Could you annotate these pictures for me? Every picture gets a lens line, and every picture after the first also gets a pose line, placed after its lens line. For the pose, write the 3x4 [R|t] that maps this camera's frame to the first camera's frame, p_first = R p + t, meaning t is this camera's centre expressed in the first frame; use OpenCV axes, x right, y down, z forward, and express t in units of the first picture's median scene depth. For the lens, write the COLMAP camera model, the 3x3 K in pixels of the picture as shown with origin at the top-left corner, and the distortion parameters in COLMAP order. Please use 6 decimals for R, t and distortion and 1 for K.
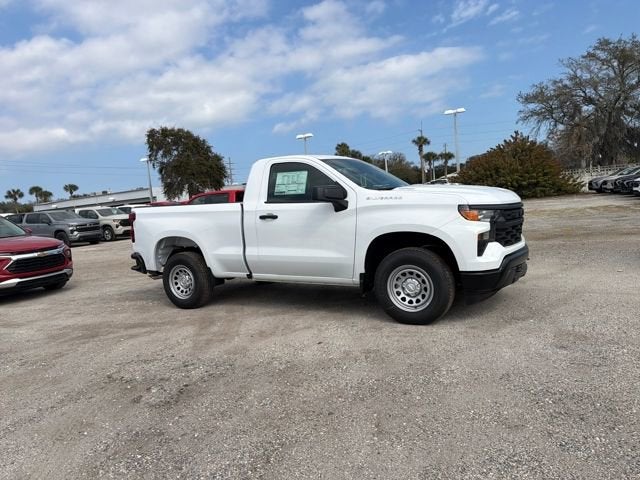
lens RADIAL K [[452.4, 0, 318.0], [0, 452.4, 242.0], [0, 0, 1]] dist [0.040040, -0.050843]
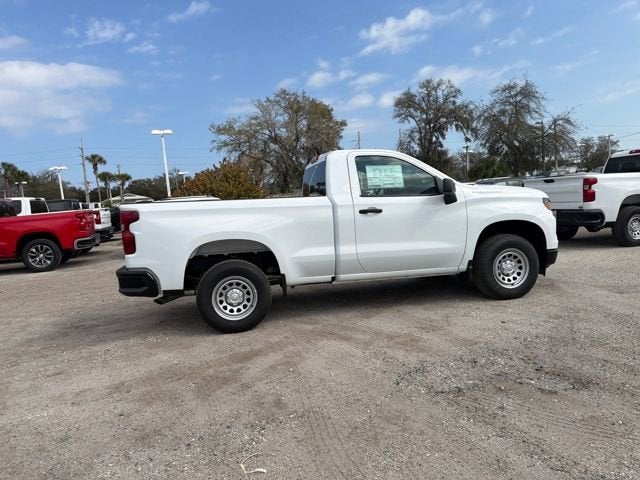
lens RADIAL K [[452.4, 0, 321.3], [0, 452.4, 240.1], [0, 0, 1]] dist [0.040040, -0.050843]
pose [[0.744709, -0.027415, 0.666826, -0.760357], [0.067115, 0.997167, -0.033957, 0.028038], [-0.664006, 0.070043, 0.744439, 0.348904]]
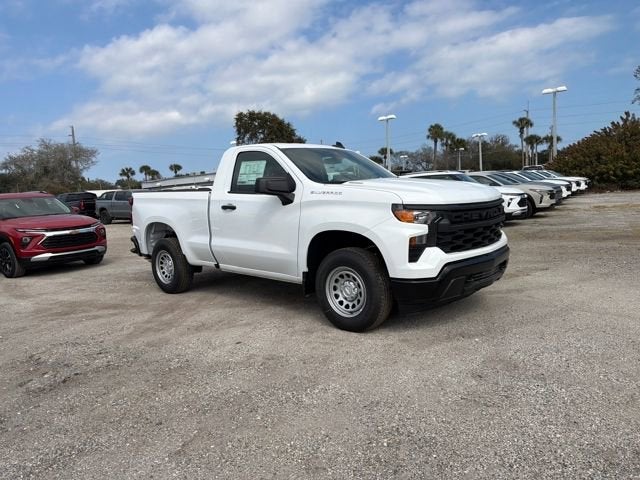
lens RADIAL K [[452.4, 0, 317.6], [0, 452.4, 244.3], [0, 0, 1]] dist [0.040040, -0.050843]
pose [[0.978451, 0.051920, -0.199846, 0.259340], [-0.043450, 0.997971, 0.046543, -0.027818], [0.201857, -0.036857, 0.978721, 0.073076]]
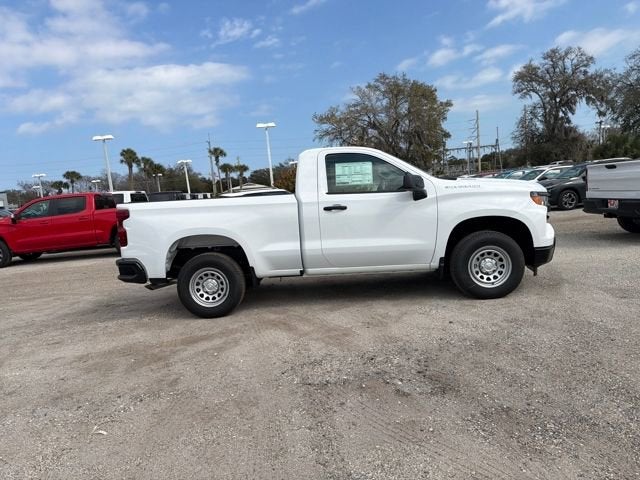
lens RADIAL K [[452.4, 0, 320.5], [0, 452.4, 242.8], [0, 0, 1]] dist [0.040040, -0.050843]
pose [[0.888546, -0.040611, 0.456987, -0.544506], [0.051870, 0.998580, -0.012113, 0.027344], [-0.455846, 0.034467, 0.889391, 0.146256]]
